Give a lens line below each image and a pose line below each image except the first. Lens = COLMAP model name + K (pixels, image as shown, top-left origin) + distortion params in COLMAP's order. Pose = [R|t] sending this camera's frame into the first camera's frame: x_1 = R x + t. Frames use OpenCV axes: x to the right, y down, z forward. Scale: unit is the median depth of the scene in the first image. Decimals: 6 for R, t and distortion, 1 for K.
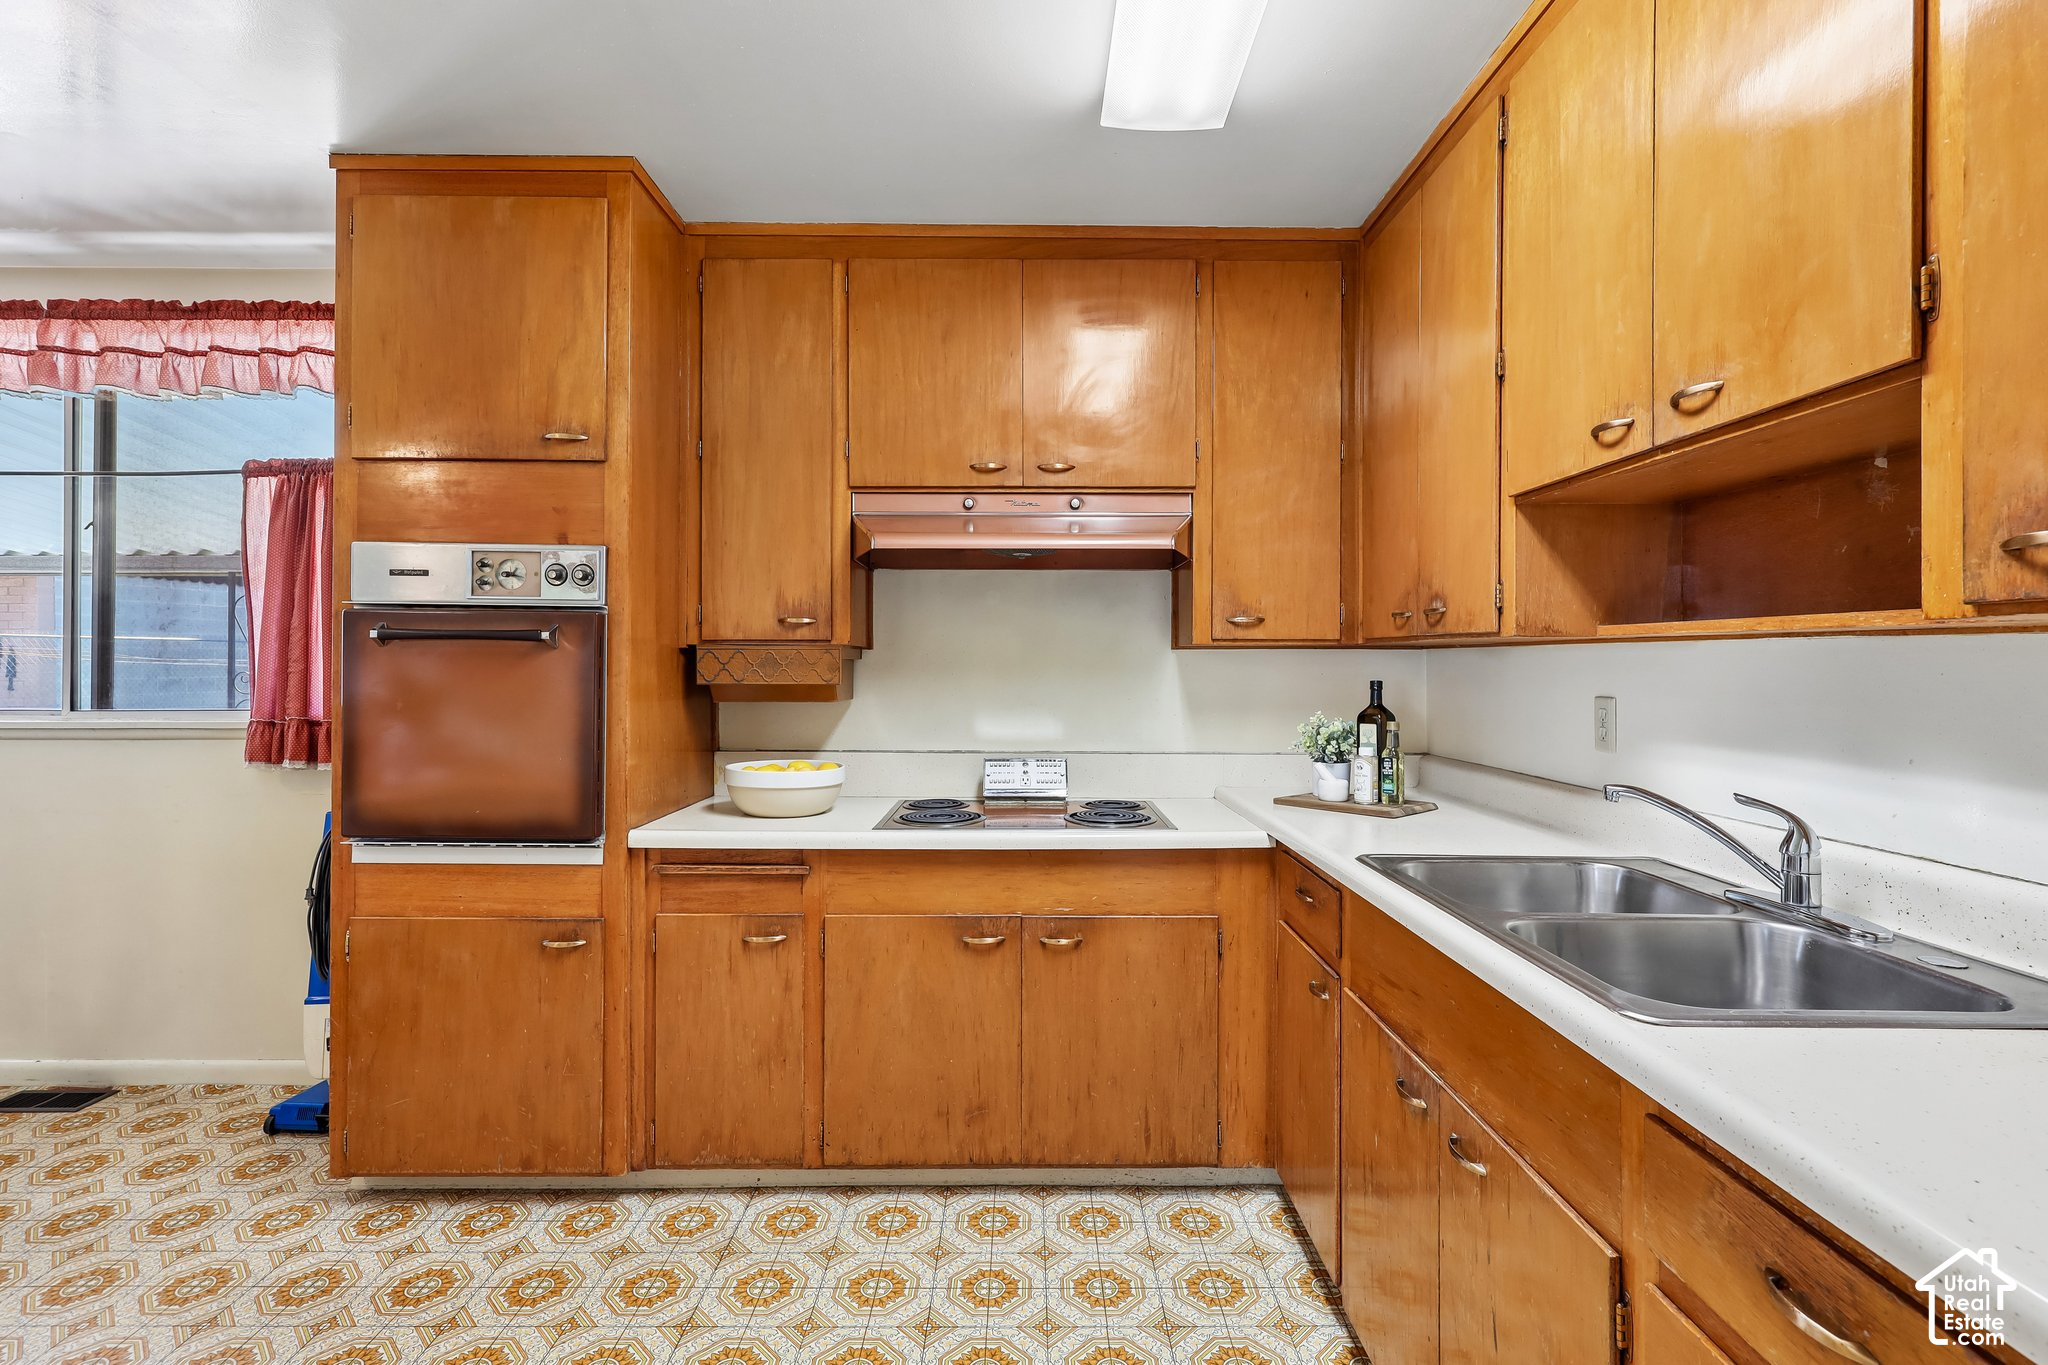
lens RADIAL K [[958.3, 0, 1024.3], [0, 958.3, 663.8], [0, 0, 1]] dist [0.000597, 0.000250]
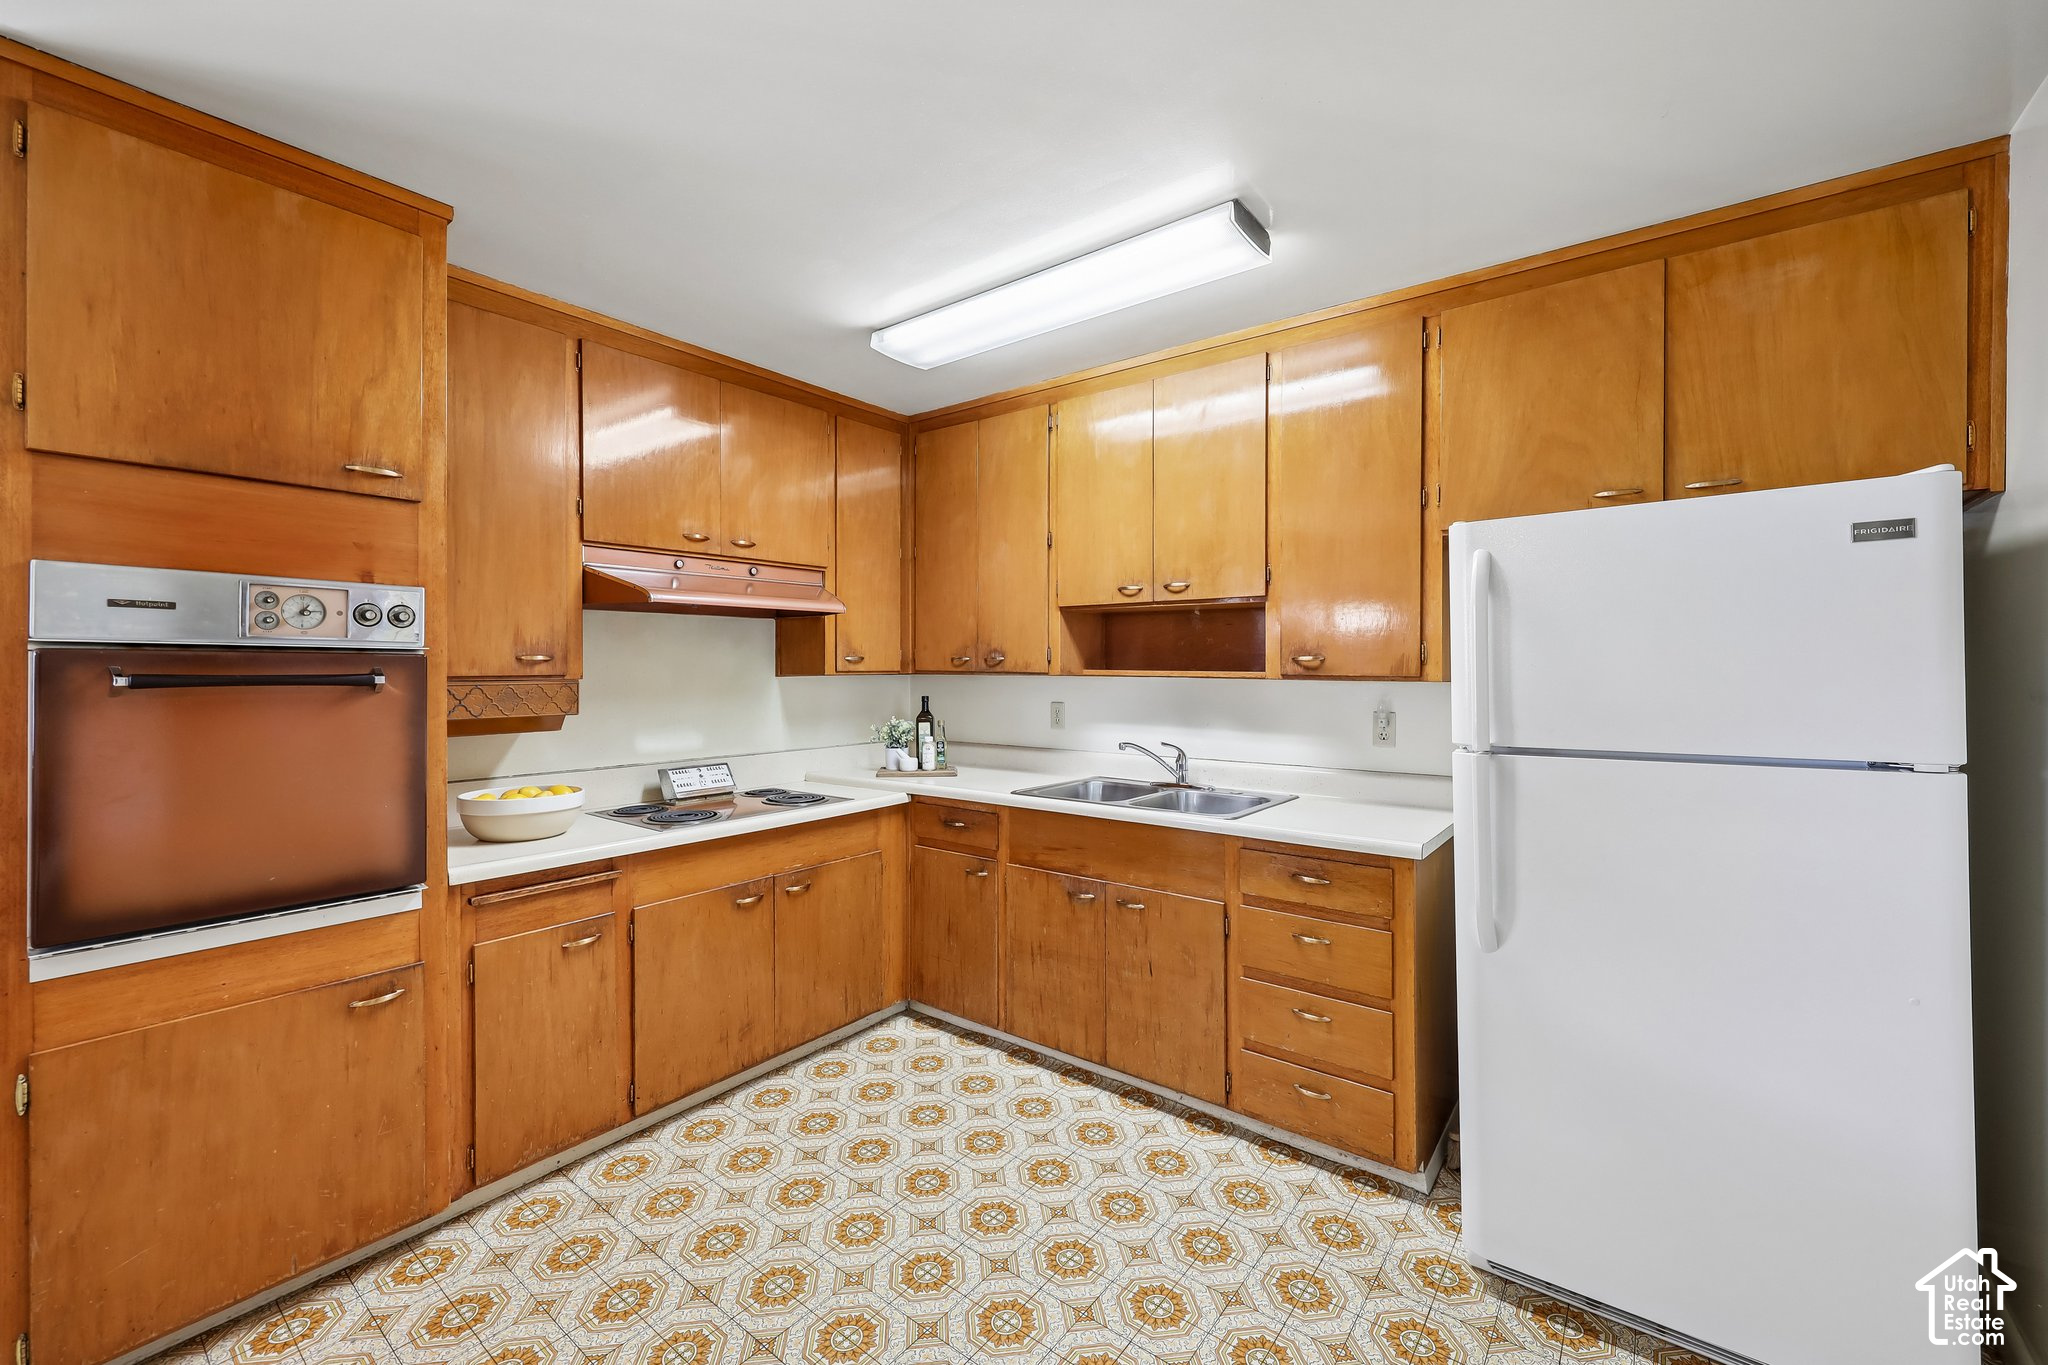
lens RADIAL K [[840.2, 0, 1027.3], [0, 840.2, 668.8], [0, 0, 1]] dist [-0.000007, -0.000135]
pose [[0.610618, -0.007168, 0.791893, -0.741311], [0.002758, 0.999972, 0.006925, -0.042940], [-0.791921, -0.002045, 0.610620, -0.029176]]
